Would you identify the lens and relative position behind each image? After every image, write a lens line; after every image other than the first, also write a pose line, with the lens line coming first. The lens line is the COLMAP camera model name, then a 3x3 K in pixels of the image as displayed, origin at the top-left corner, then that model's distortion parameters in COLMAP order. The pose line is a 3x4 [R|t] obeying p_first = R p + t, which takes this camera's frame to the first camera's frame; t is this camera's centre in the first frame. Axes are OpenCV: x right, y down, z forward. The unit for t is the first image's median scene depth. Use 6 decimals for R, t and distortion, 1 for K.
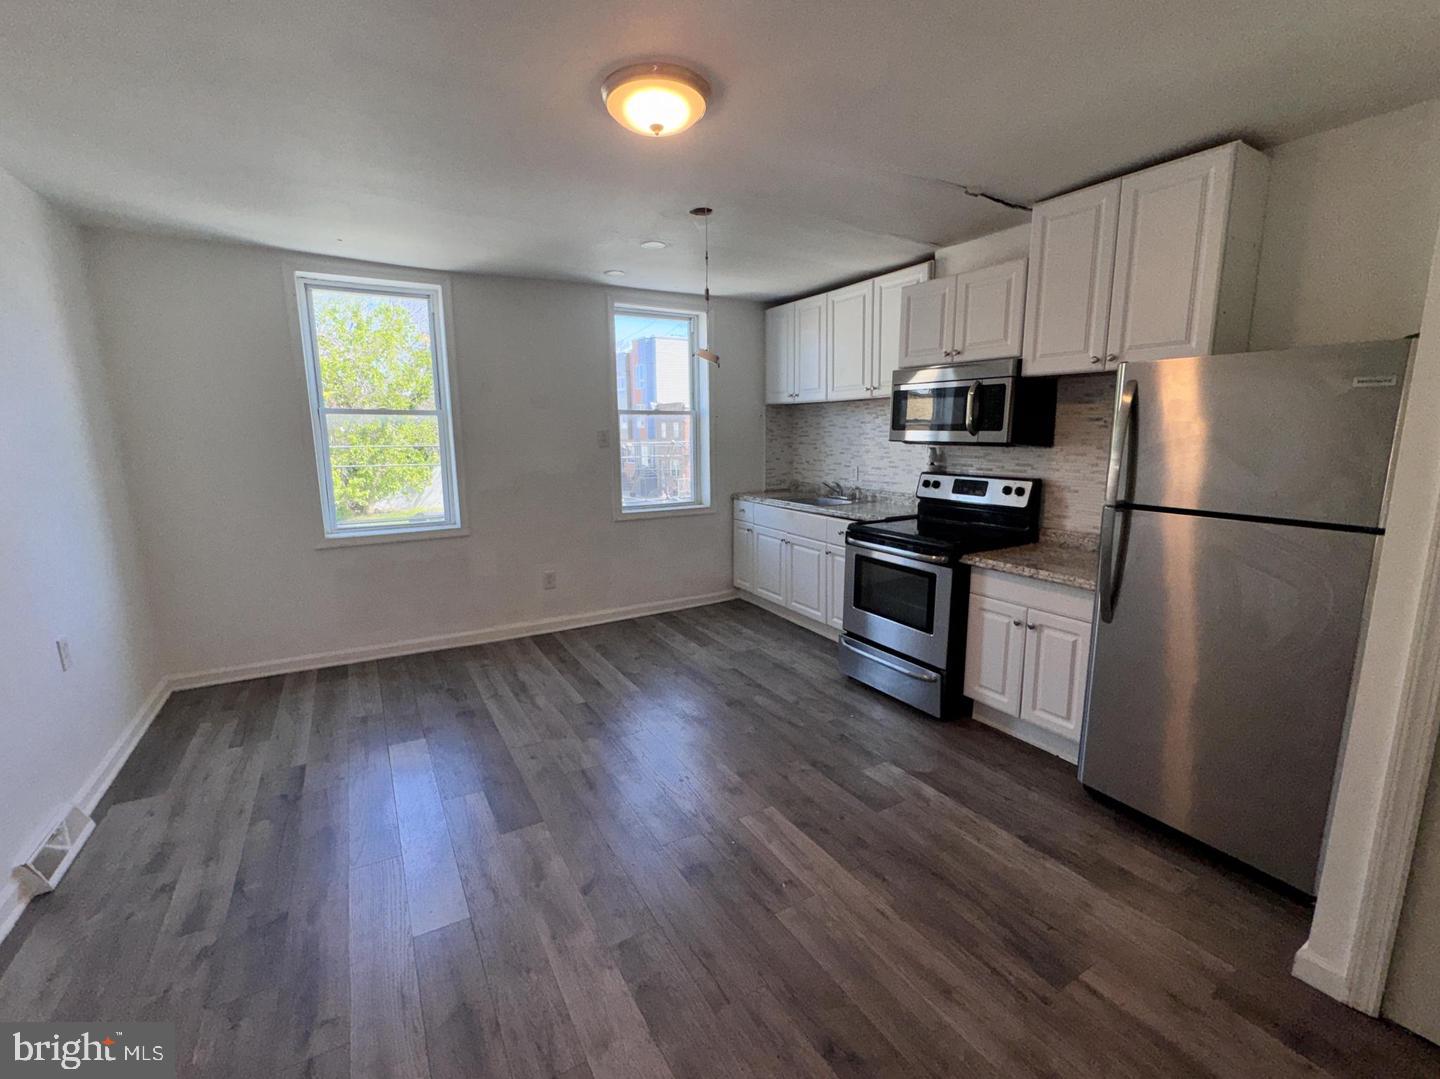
lens RADIAL K [[589.0, 0, 720.0], [0, 589.0, 539.5], [0, 0, 1]] dist [-0.004747, -0.000421]
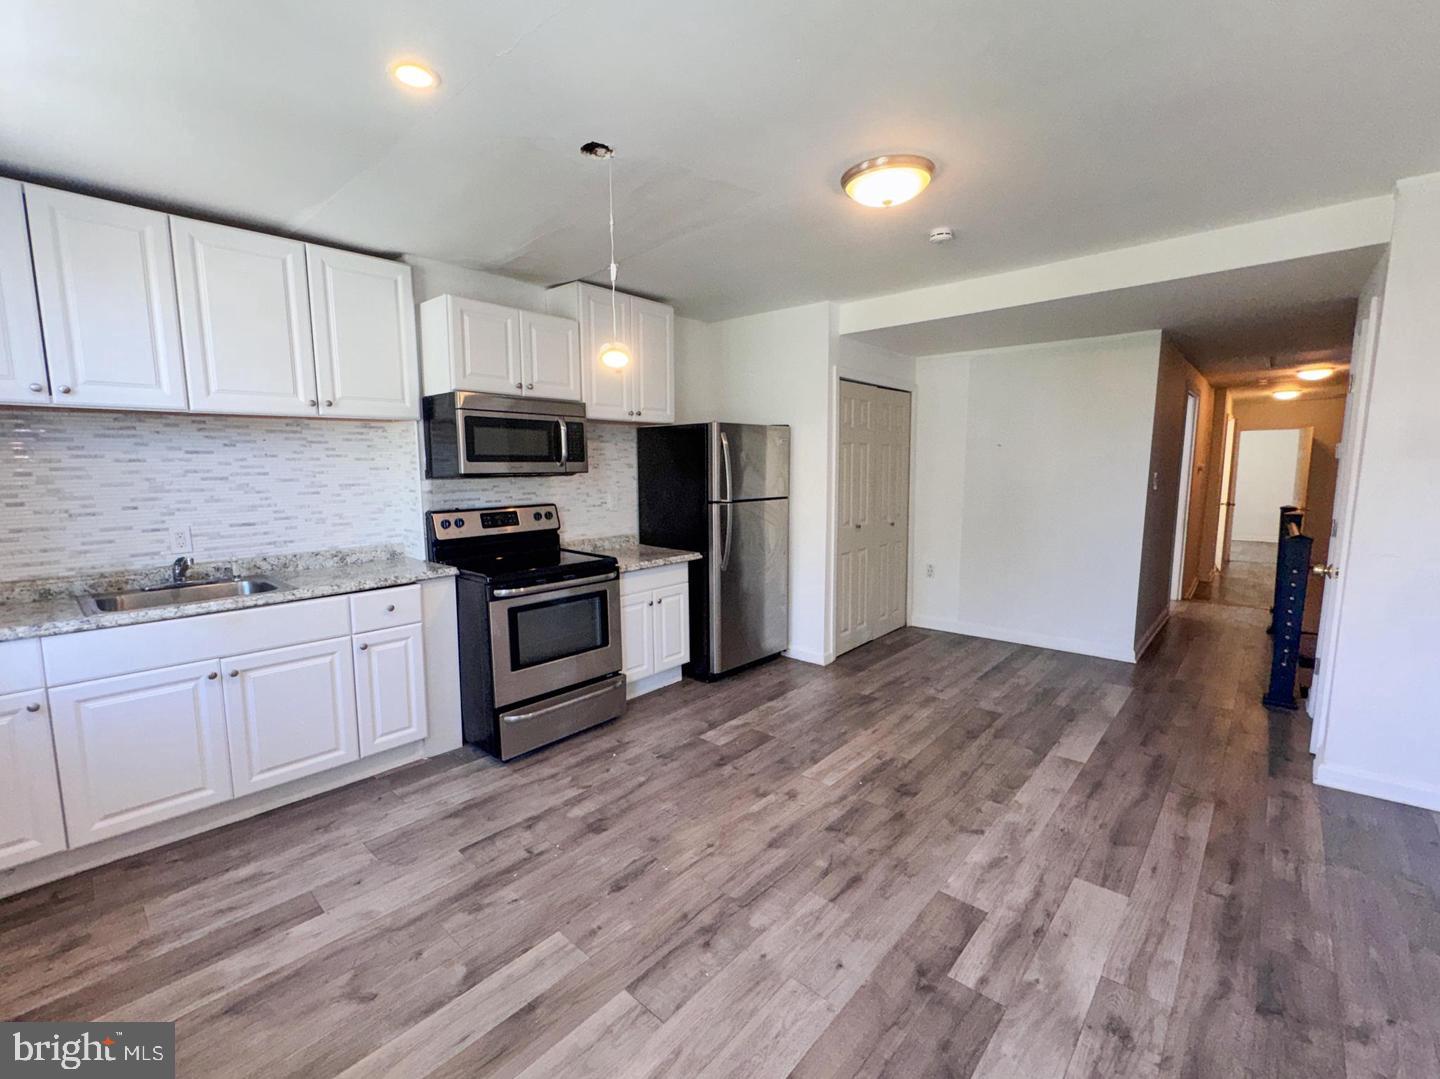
lens RADIAL K [[589.0, 0, 720.0], [0, 589.0, 539.5], [0, 0, 1]] dist [-0.004747, -0.000421]
pose [[-0.248813, -0.113702, 0.961855, -0.732426], [0.190652, 0.967906, 0.163735, -0.171665], [-0.949602, 0.224118, -0.219150, 1.012339]]
